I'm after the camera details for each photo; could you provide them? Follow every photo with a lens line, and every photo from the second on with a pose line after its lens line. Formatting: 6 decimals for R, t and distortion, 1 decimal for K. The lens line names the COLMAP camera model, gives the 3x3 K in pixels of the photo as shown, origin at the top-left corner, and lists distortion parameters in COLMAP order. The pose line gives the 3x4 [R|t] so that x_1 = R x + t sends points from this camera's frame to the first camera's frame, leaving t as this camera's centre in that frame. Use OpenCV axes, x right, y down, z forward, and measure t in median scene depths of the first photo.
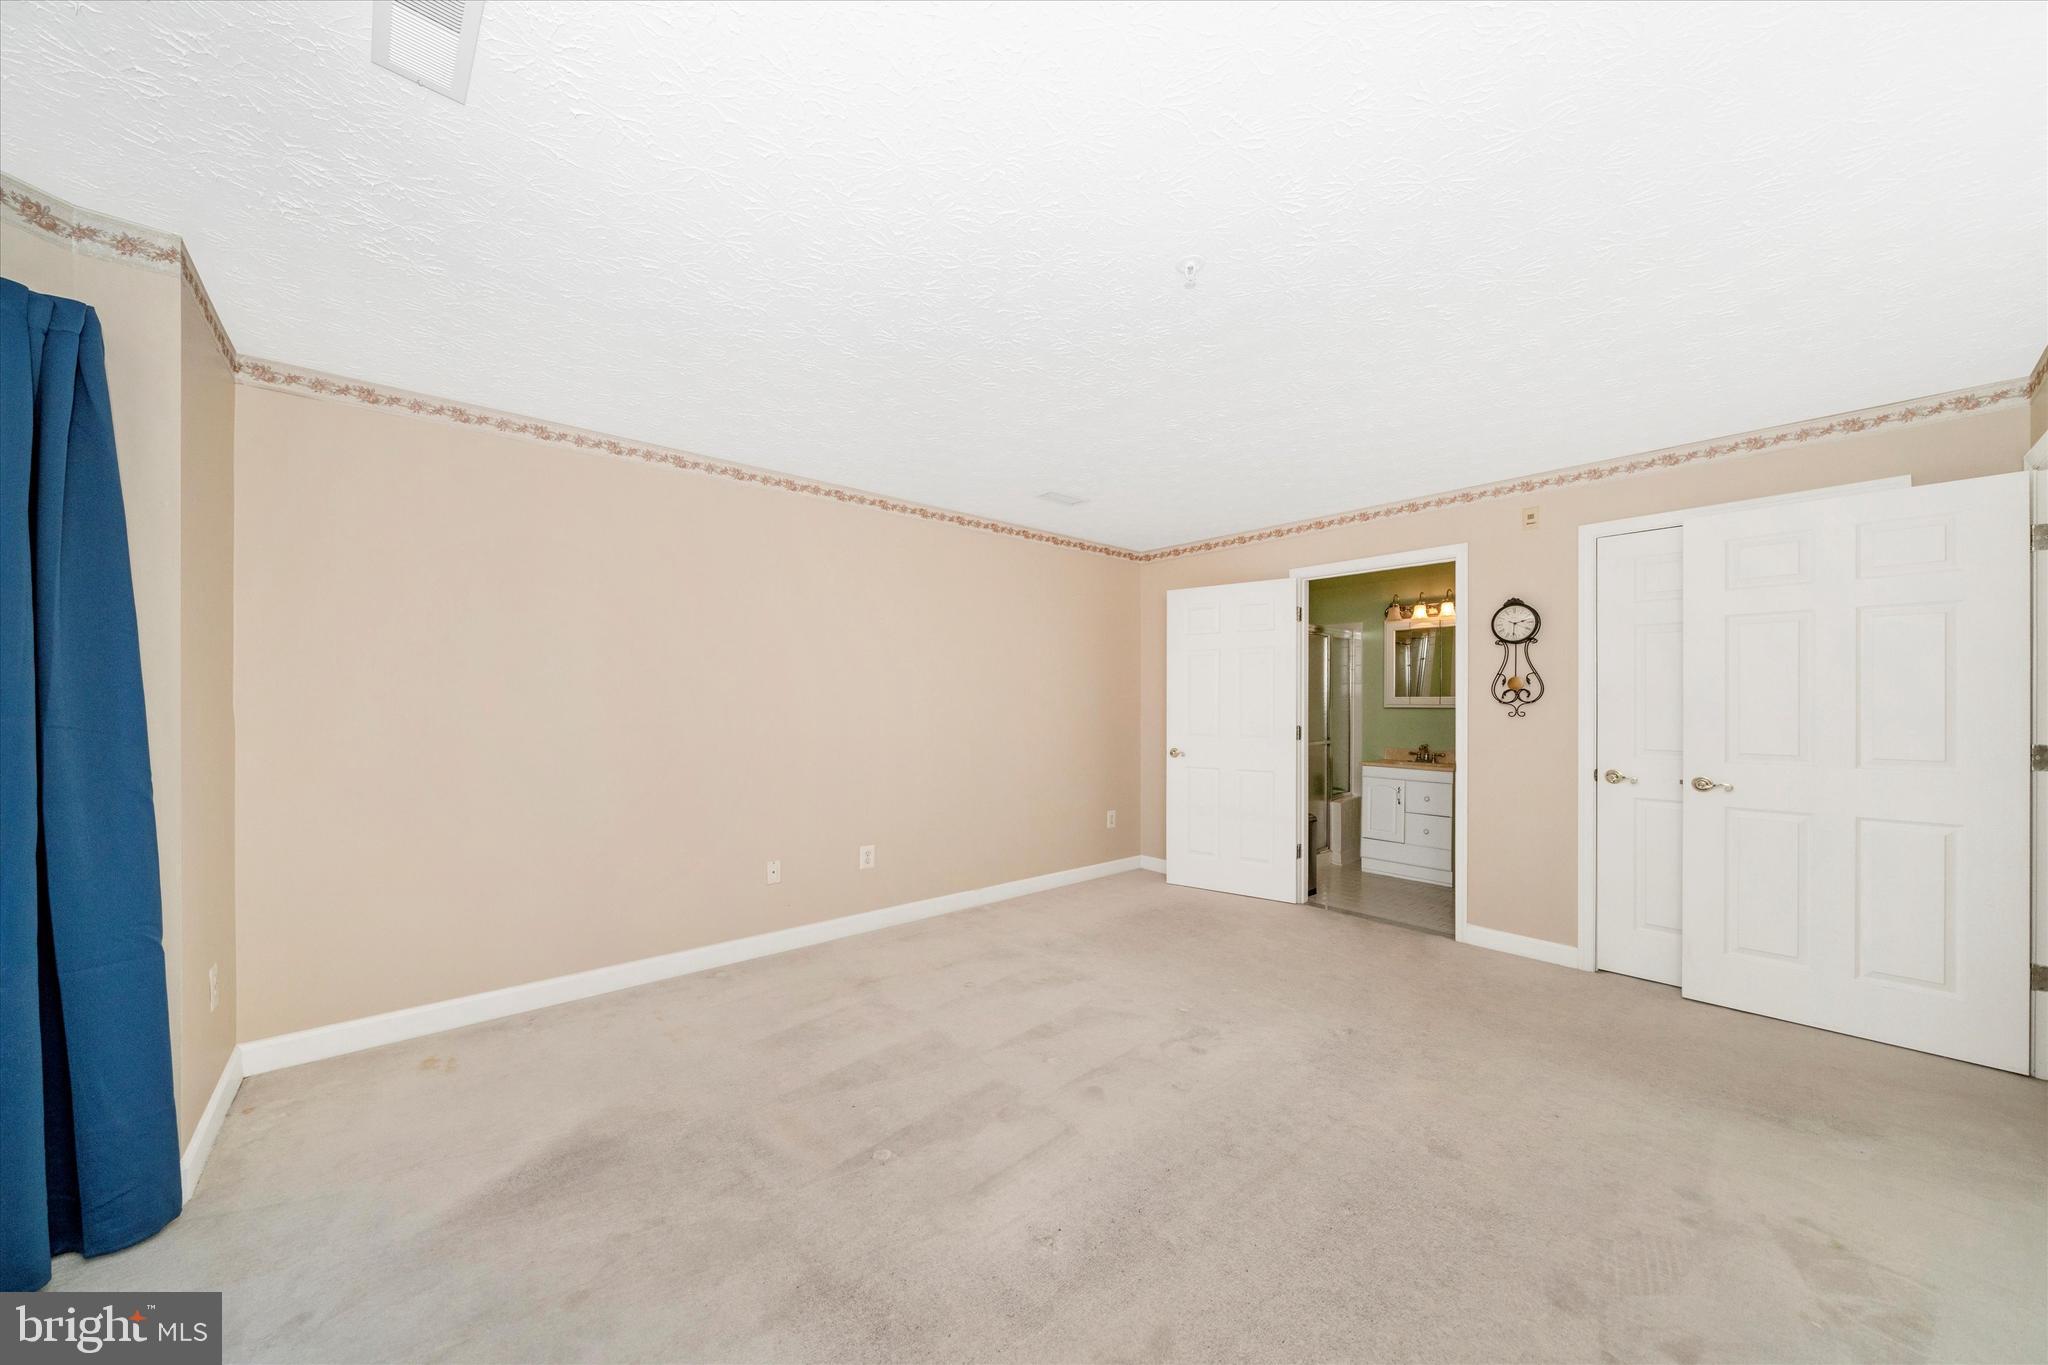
lens RADIAL K [[703.3, 0, 1013.6], [0, 703.3, 699.7], [0, 0, 1]] dist [0.001743, 0.000039]
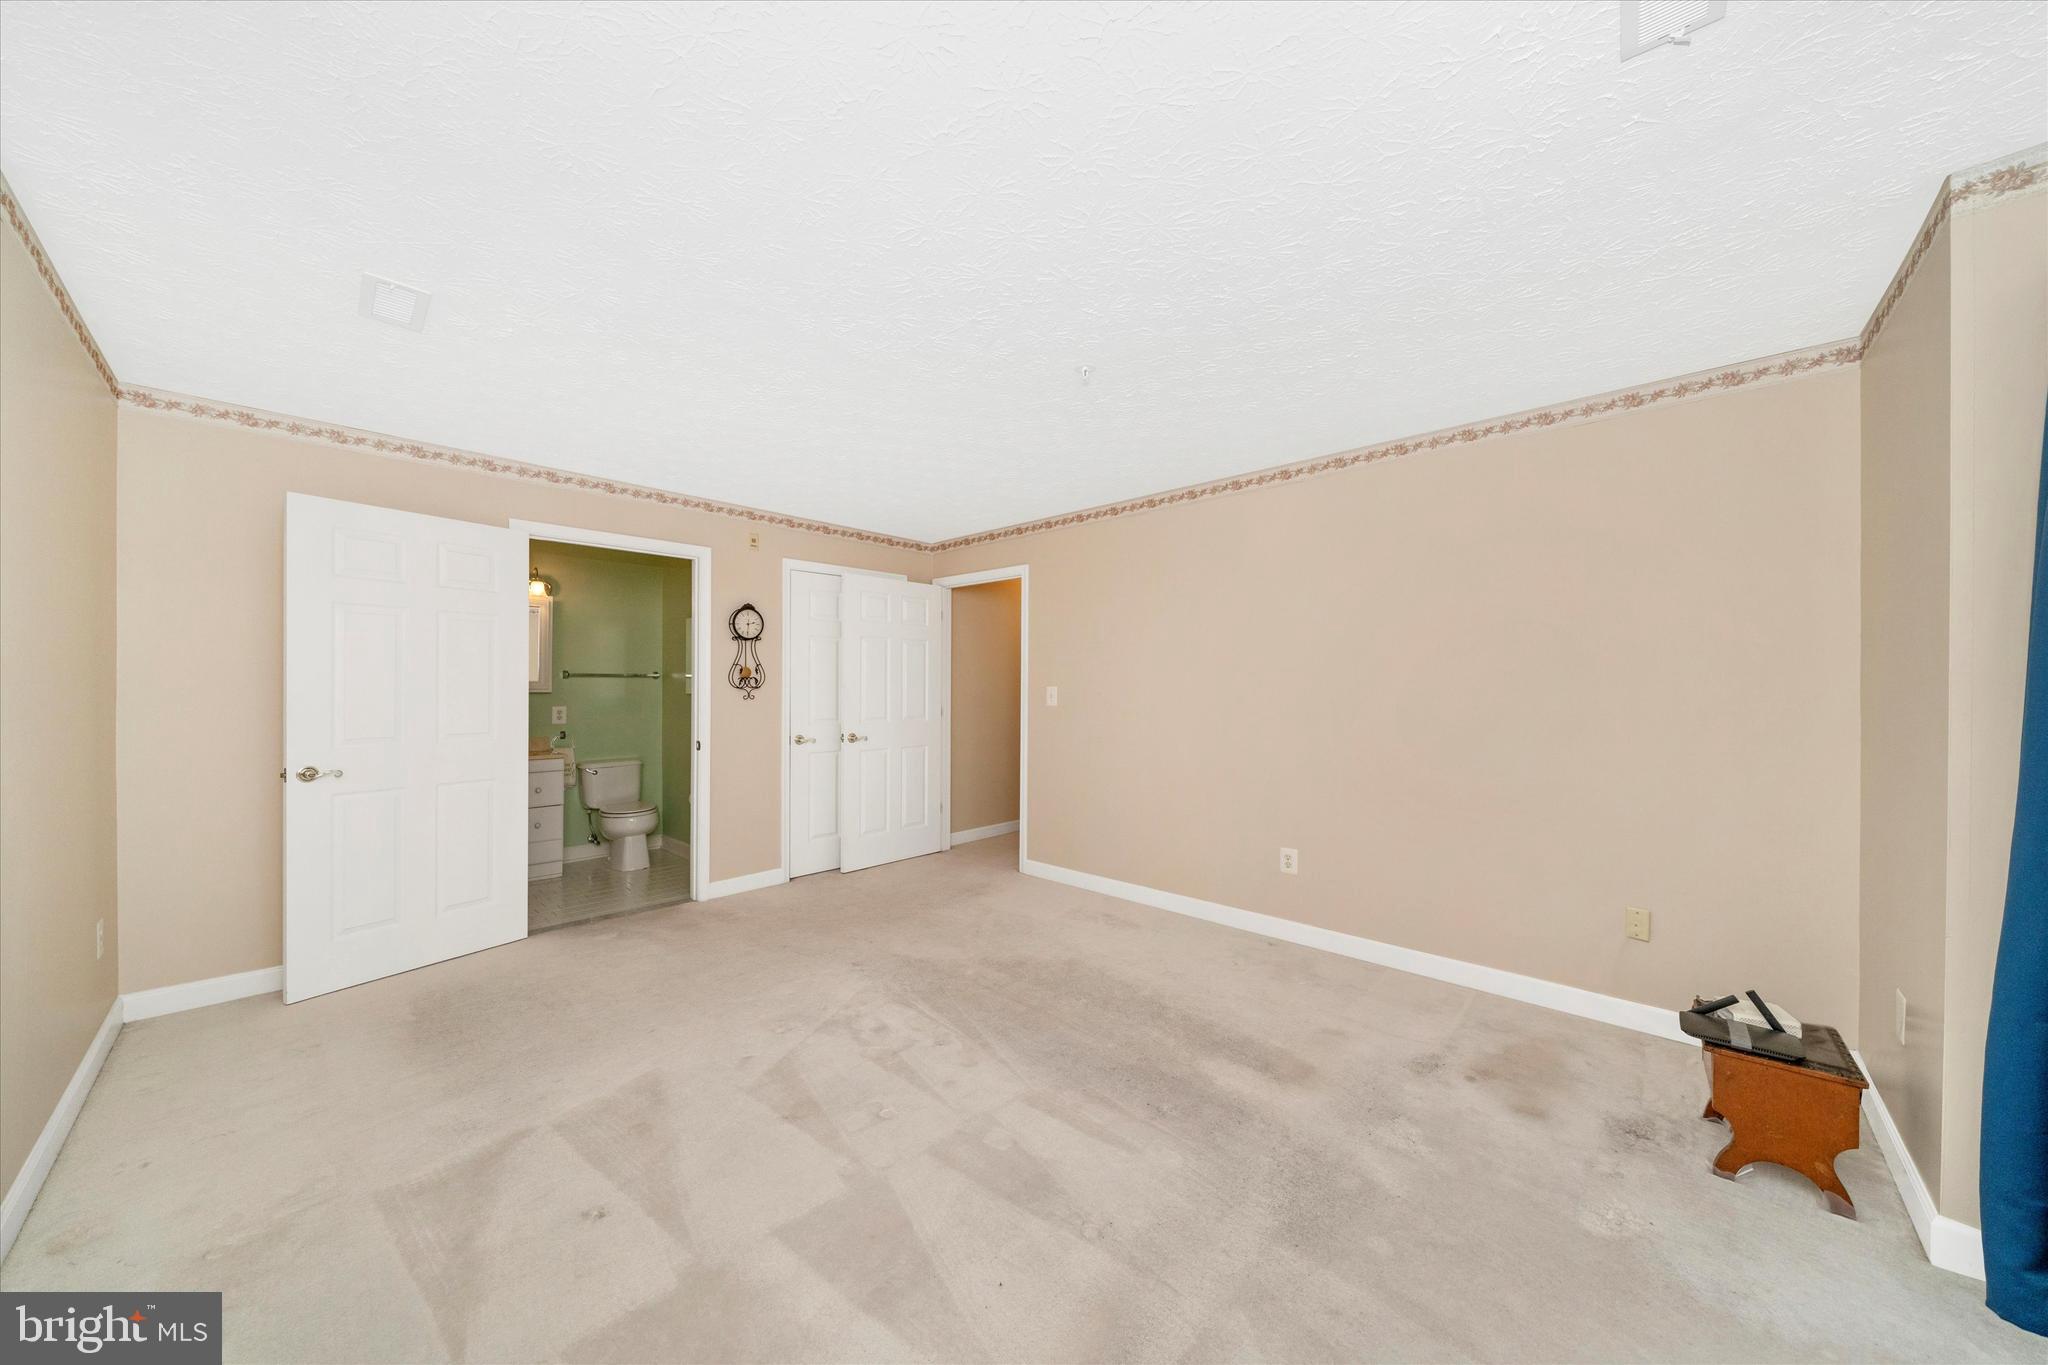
lens RADIAL K [[703.3, 0, 1012.1], [0, 703.3, 687.9], [0, 0, 1]] dist [0.001743, 0.000039]
pose [[-0.094418, -0.003662, 0.995526, -0.564778], [-0.007212, 0.999970, 0.002994, -0.003047], [-0.995507, -0.006897, -0.094441, 0.655405]]
